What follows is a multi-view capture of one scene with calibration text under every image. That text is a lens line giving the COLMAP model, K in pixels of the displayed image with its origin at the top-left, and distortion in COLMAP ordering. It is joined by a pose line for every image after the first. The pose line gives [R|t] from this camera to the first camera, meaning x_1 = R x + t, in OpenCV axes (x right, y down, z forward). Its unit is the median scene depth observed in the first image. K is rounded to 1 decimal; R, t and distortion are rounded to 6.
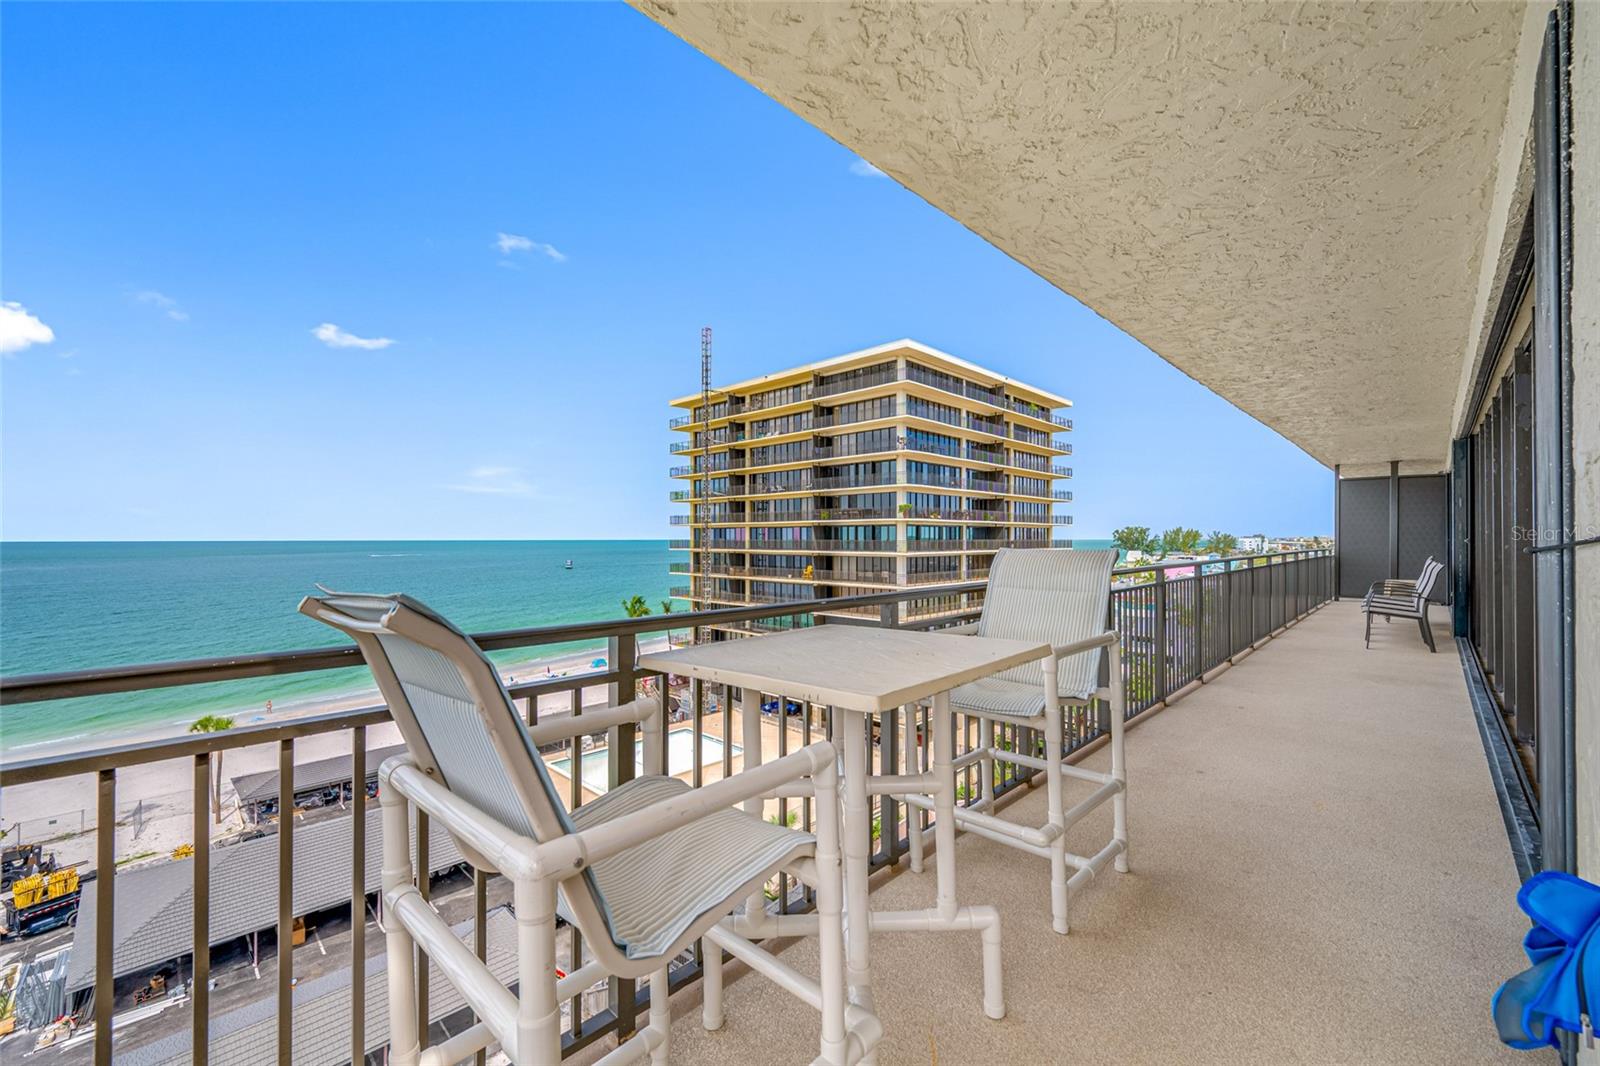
lens RADIAL K [[633.8, 0, 804.6], [0, 633.8, 542.7], [0, 0, 1]] dist [-0.001442, -0.000442]
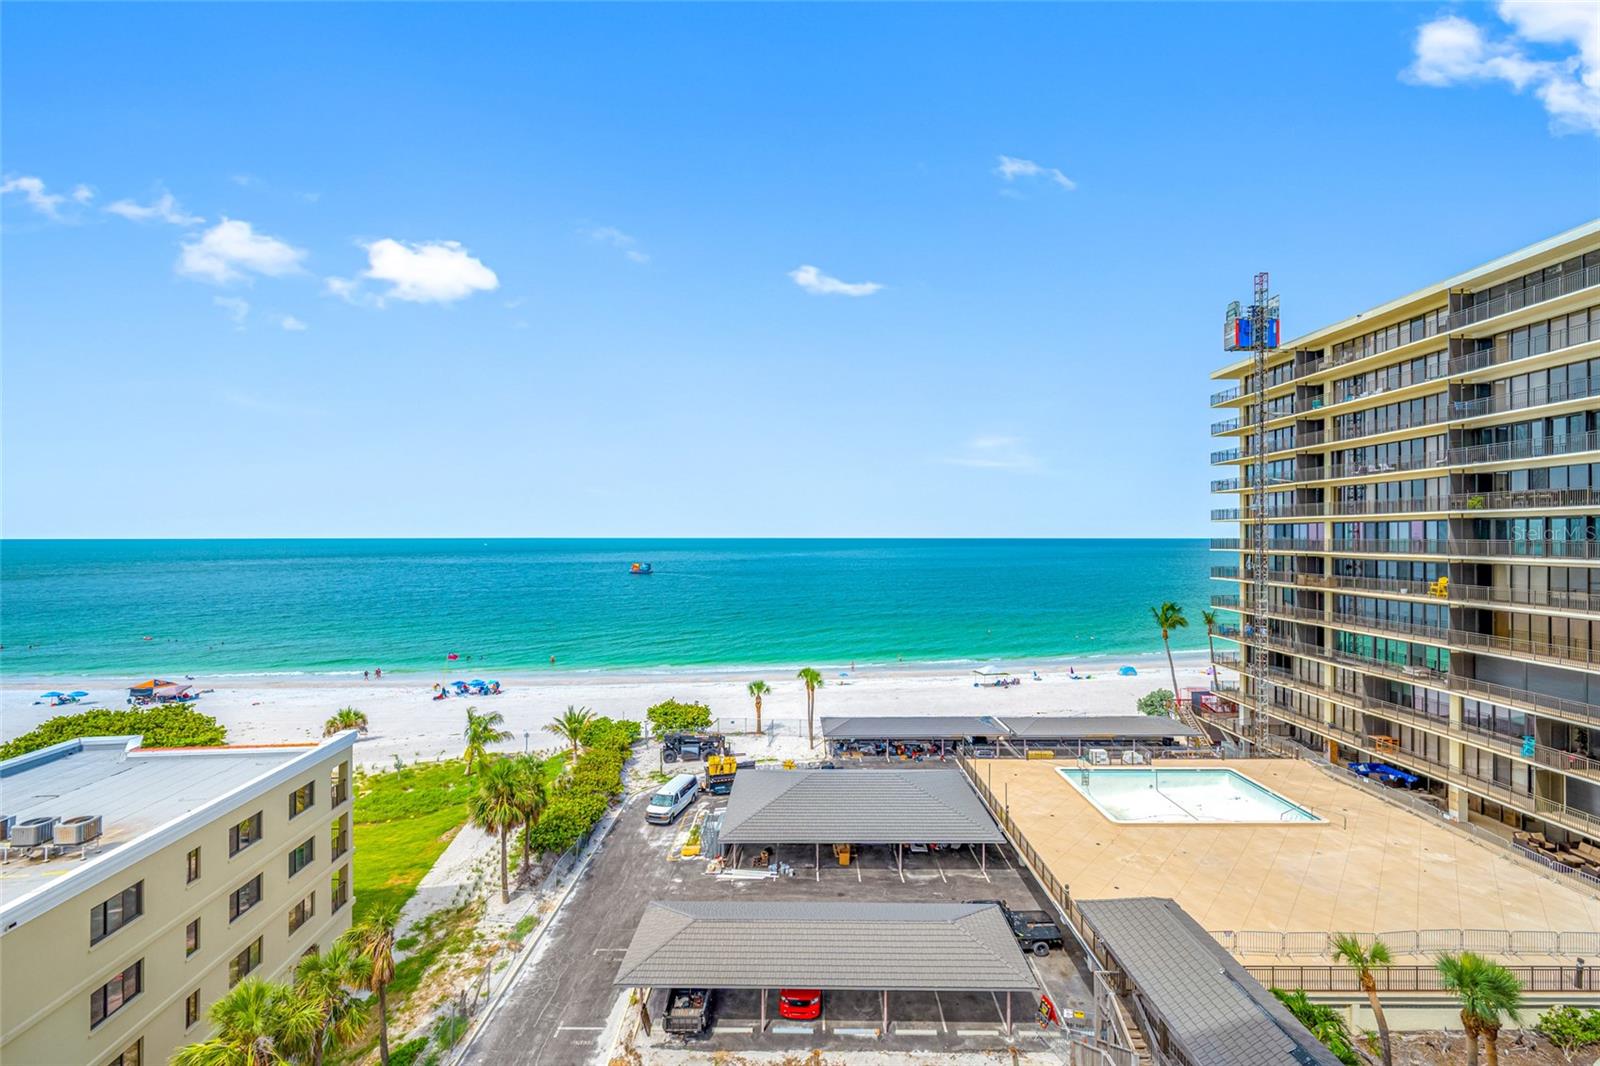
lens RADIAL K [[633.8, 0, 804.2], [0, 633.8, 536.1], [0, 0, 1]] dist [-0.001442, -0.000442]
pose [[0.700753, 0.002041, -0.713401, 0.011735], [-0.007199, 0.999965, -0.004211, -0.000286], [0.713368, 0.008086, 0.700743, 0.035430]]
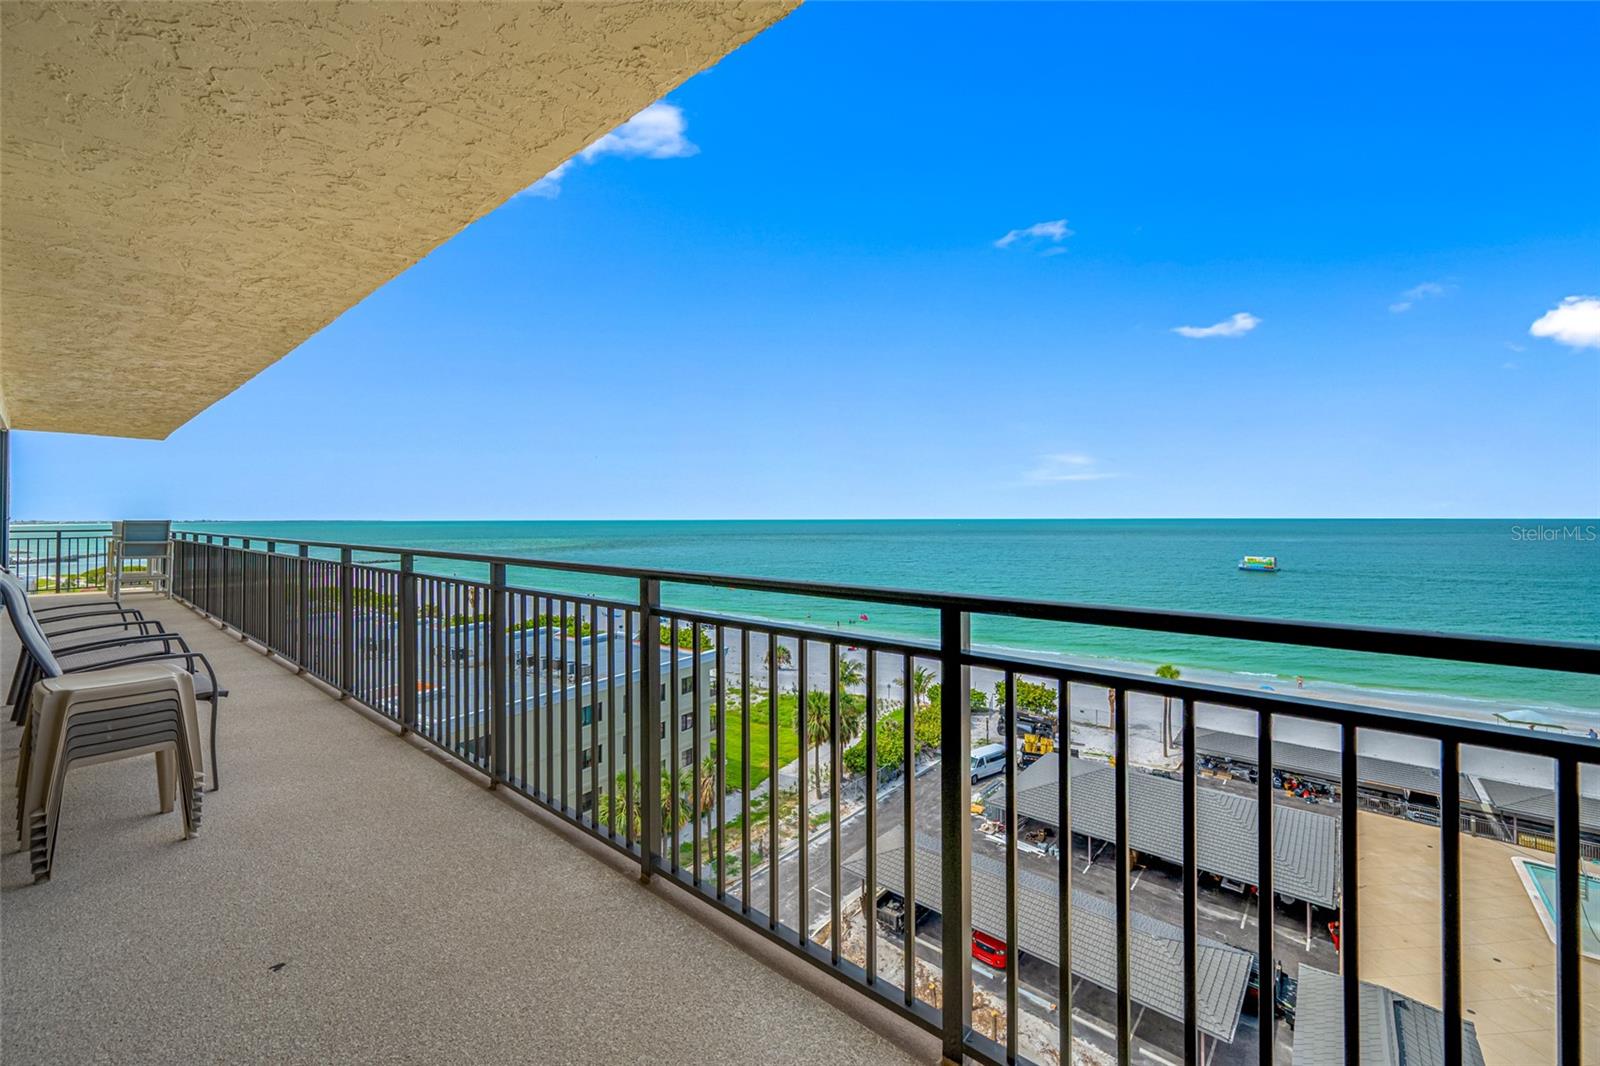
lens RADIAL K [[633.8, 0, 796.0], [0, 633.8, 512.8], [0, 0, 1]] dist [-0.001442, -0.000442]
pose [[0.072314, -0.008069, -0.997349, 0.163044], [-0.006465, 0.999942, -0.008559, -0.001597], [0.997361, 0.007067, 0.072258, 0.161612]]
